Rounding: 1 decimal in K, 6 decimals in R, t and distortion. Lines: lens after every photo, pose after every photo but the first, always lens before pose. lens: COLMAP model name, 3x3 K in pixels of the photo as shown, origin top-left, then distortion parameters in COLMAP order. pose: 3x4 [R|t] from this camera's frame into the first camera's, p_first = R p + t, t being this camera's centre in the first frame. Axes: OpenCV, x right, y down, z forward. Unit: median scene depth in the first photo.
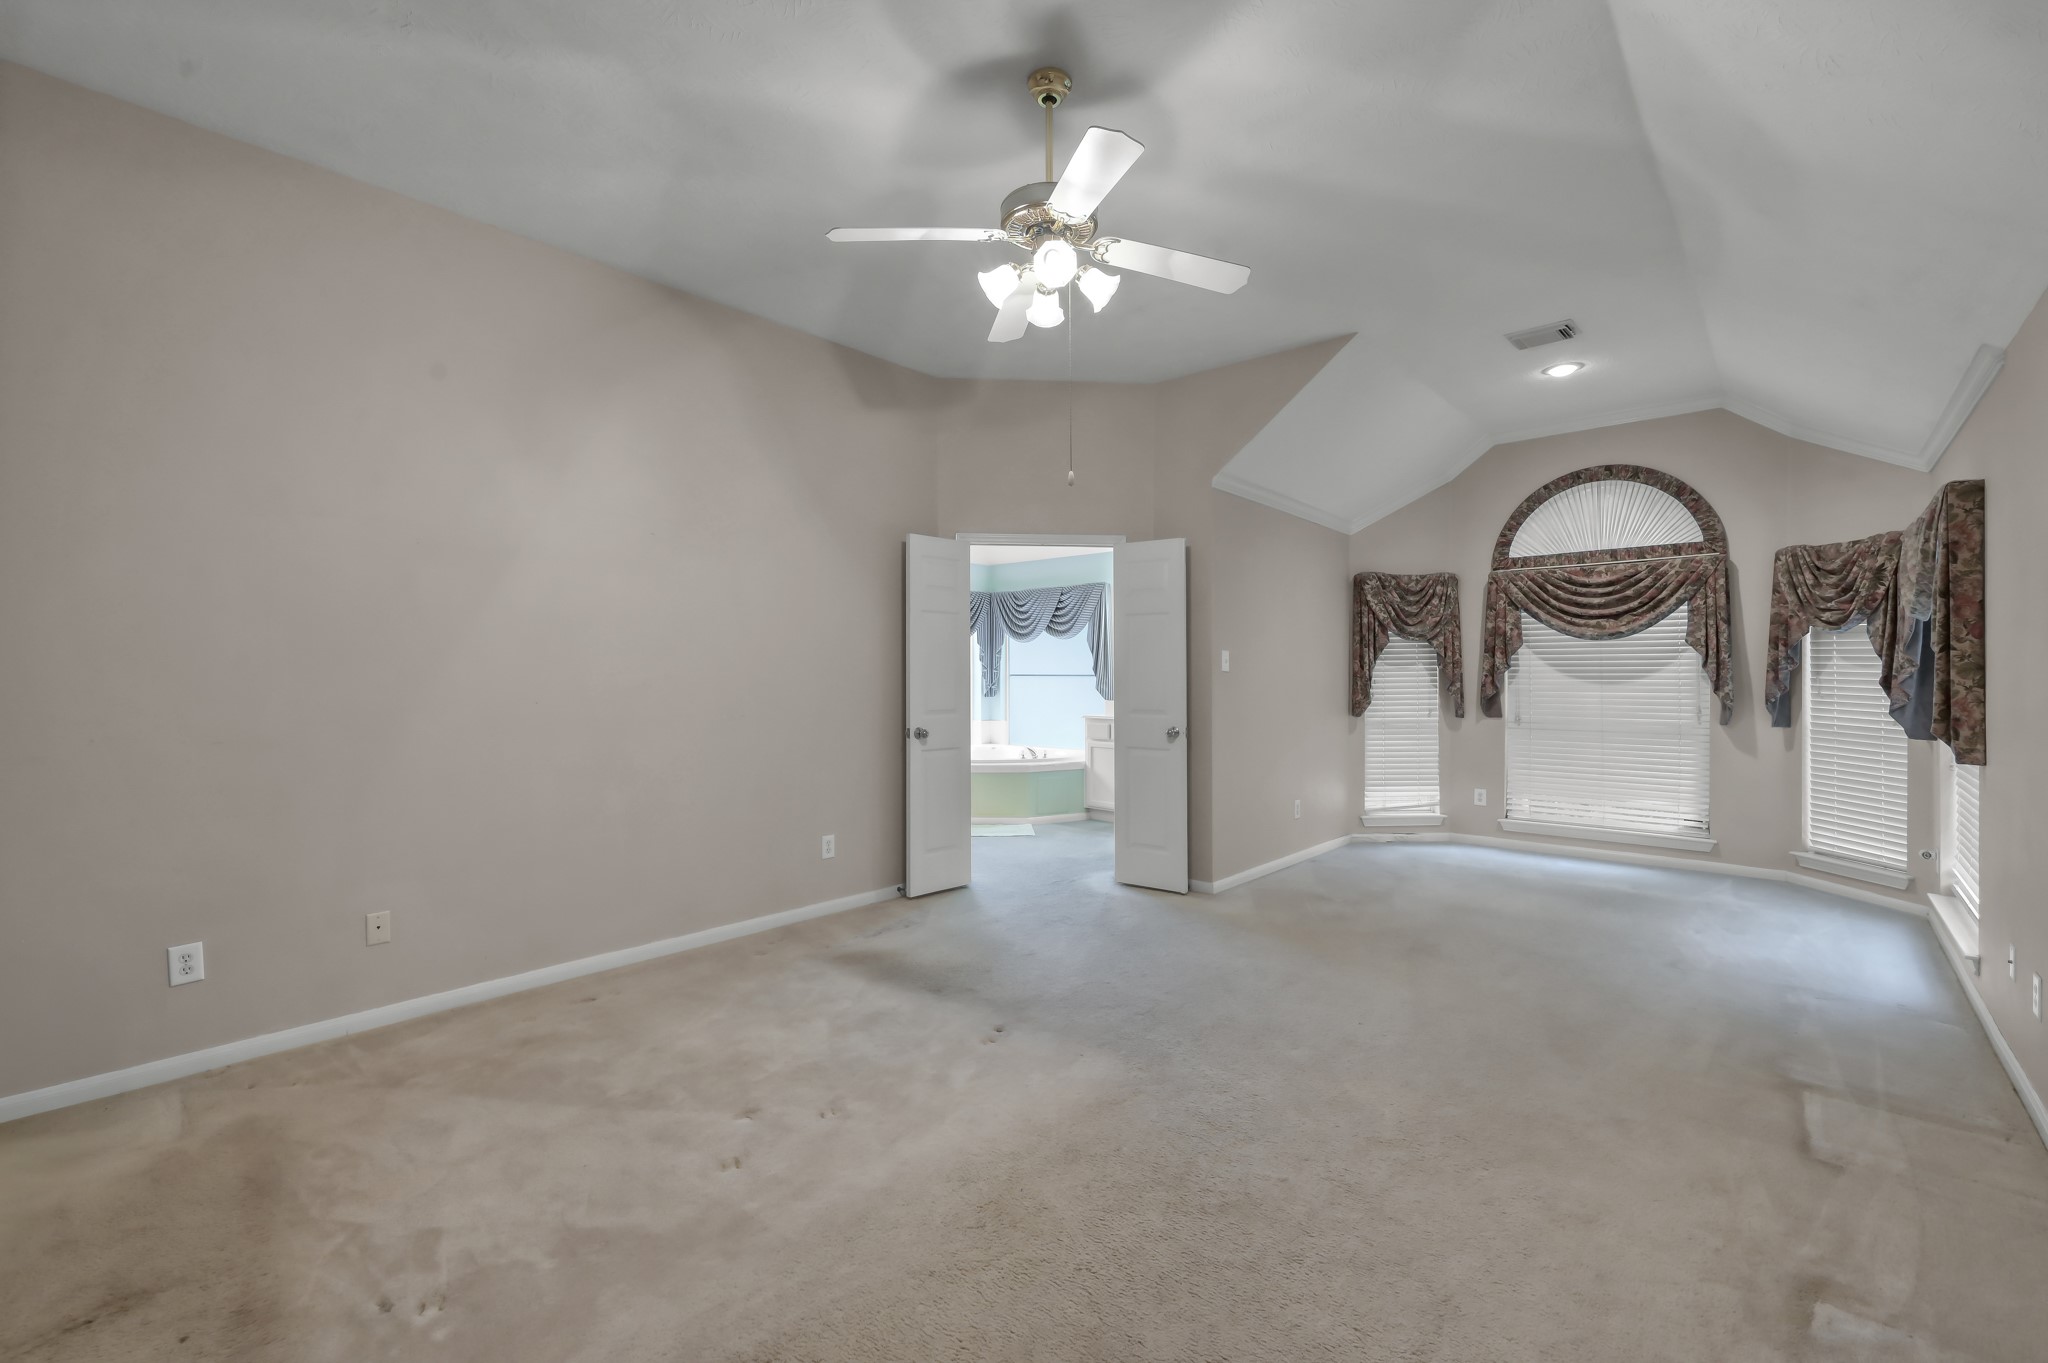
lens RADIAL K [[861.6, 0, 1029.0], [0, 861.6, 666.5], [0, 0, 1]] dist [0.001784, 0.000066]
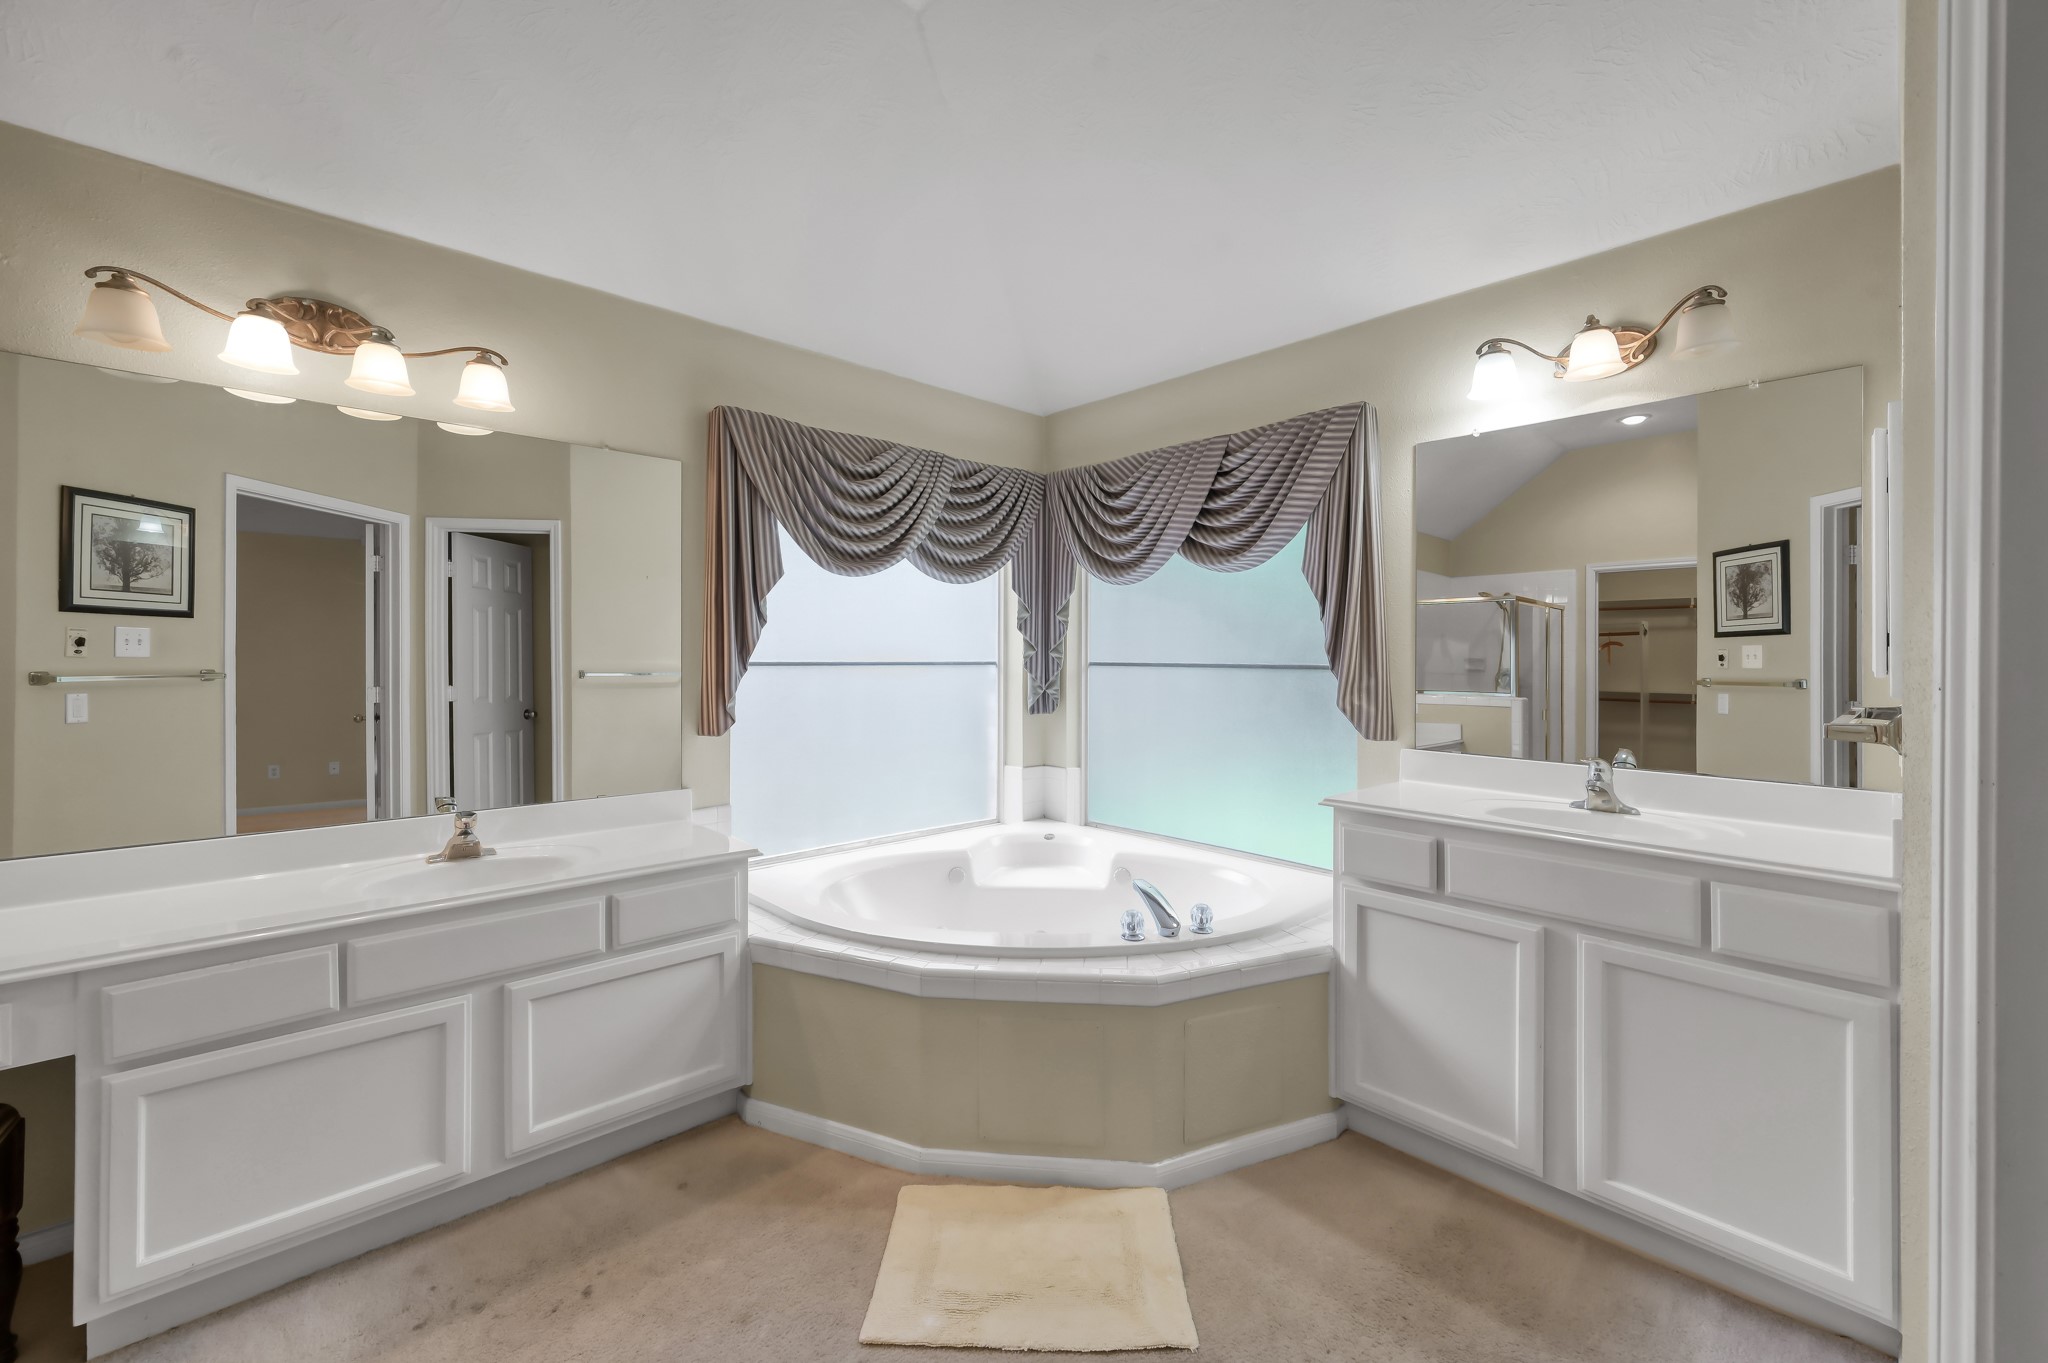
lens RADIAL K [[825.3, 0, 1025.6], [0, 825.3, 650.7], [0, 0, 1]] dist [-0.001906, 0.000124]
pose [[0.995513, 0.002753, -0.094584, -0.015530], [-0.002402, 0.999990, 0.003819, 0.002064], [0.094594, -0.003574, 0.995510, 0.624544]]
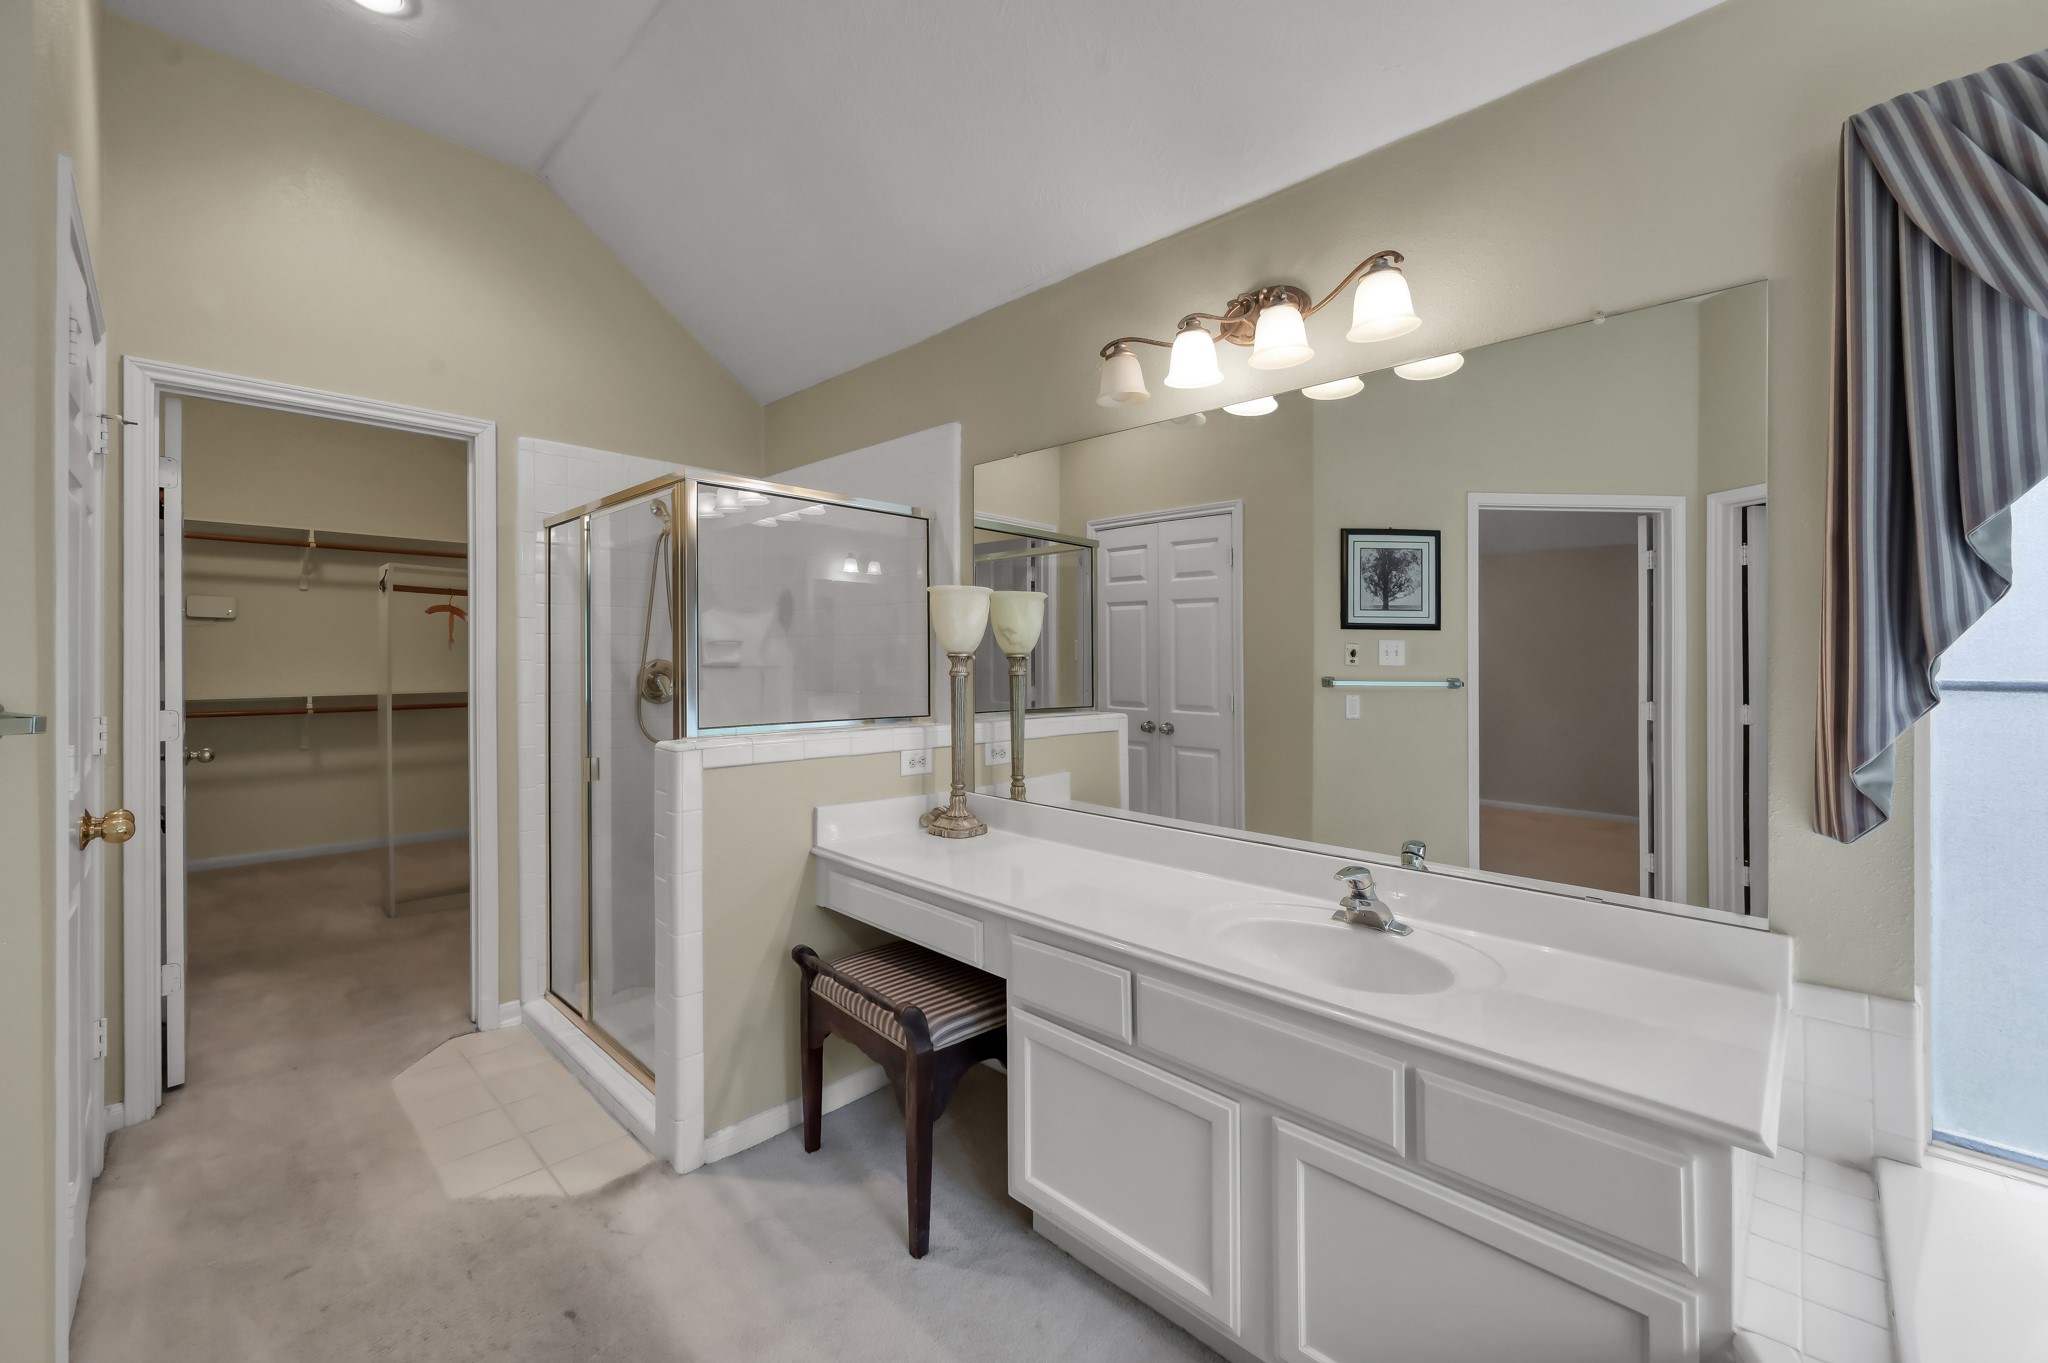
lens RADIAL K [[818.6, 0, 1027.4], [0, 818.6, 663.9], [0, 0, 1]] dist [-0.005039, -0.000089]
pose [[-0.032818, 0.004341, -0.999452, -0.014898], [0.003998, 0.999983, 0.004212, 0.006025], [0.999453, -0.003857, -0.032834, 0.990484]]
